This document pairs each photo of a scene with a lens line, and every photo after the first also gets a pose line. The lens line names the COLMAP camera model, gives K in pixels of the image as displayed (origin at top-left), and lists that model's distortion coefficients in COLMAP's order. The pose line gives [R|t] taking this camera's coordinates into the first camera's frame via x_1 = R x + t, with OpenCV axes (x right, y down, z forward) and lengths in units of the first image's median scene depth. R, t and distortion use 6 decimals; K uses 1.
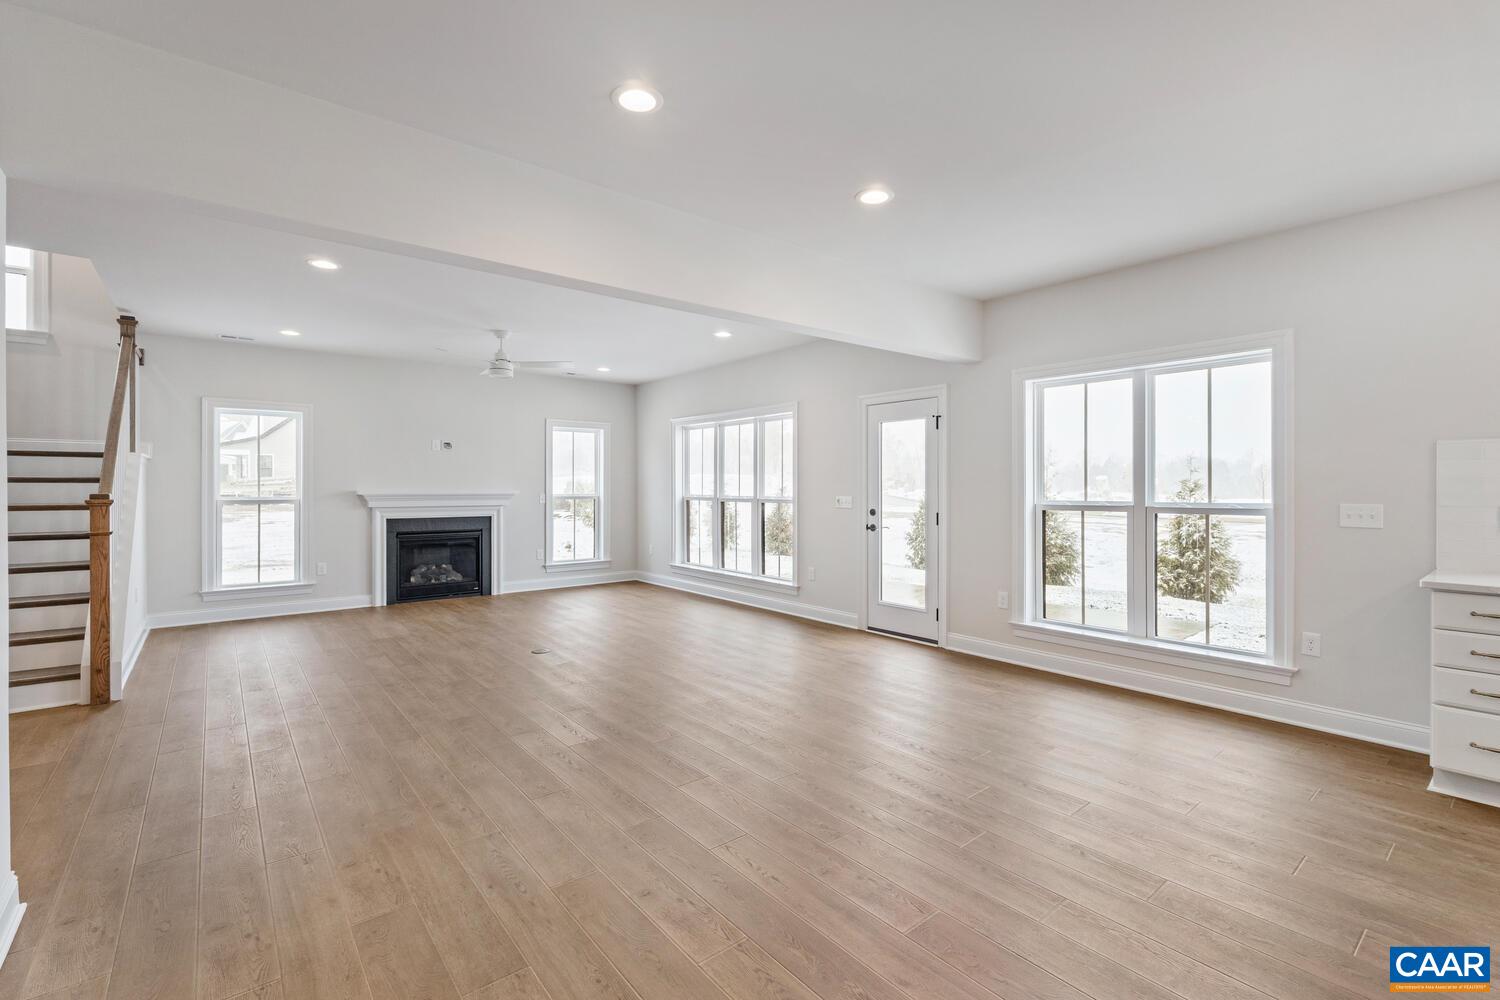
lens RADIAL K [[642.6, 0, 748.3], [0, 642.6, 478.7], [0, 0, 1]] dist [-0.004485, -0.000334]
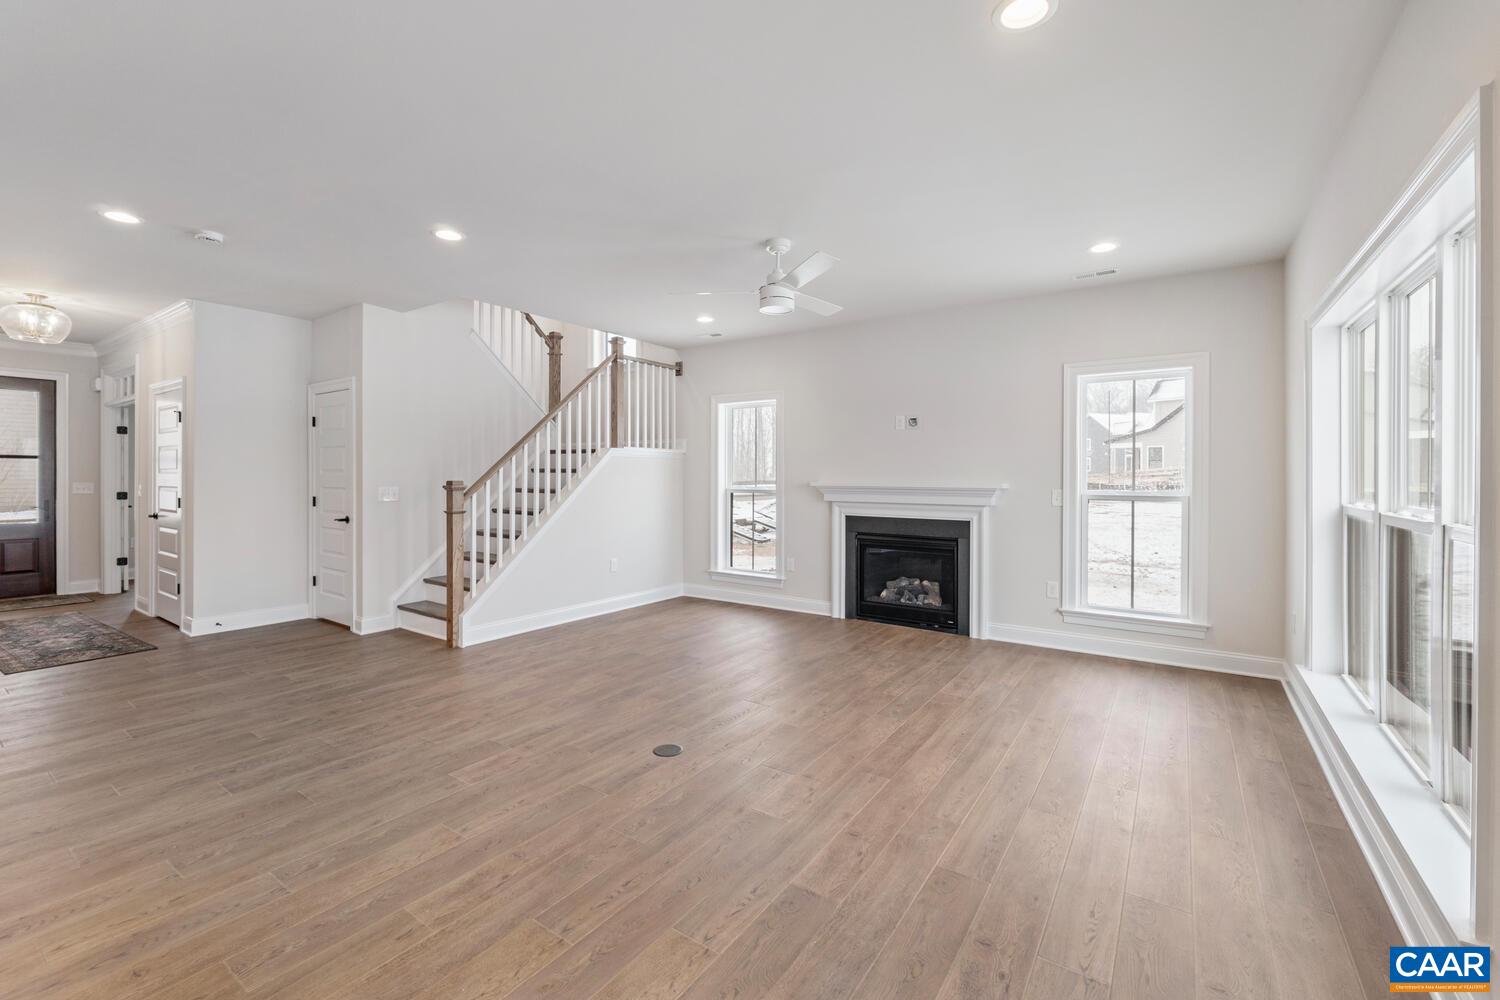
lens RADIAL K [[631.4, 0, 750.4], [0, 631.4, 476.6], [0, 0, 1]] dist [-0.007875, -0.000258]
pose [[0.297596, -0.000121, -0.954692, 0.177125], [0.006554, 0.999977, 0.001917, 0.009114], [0.954669, -0.006827, 0.297590, 0.608672]]
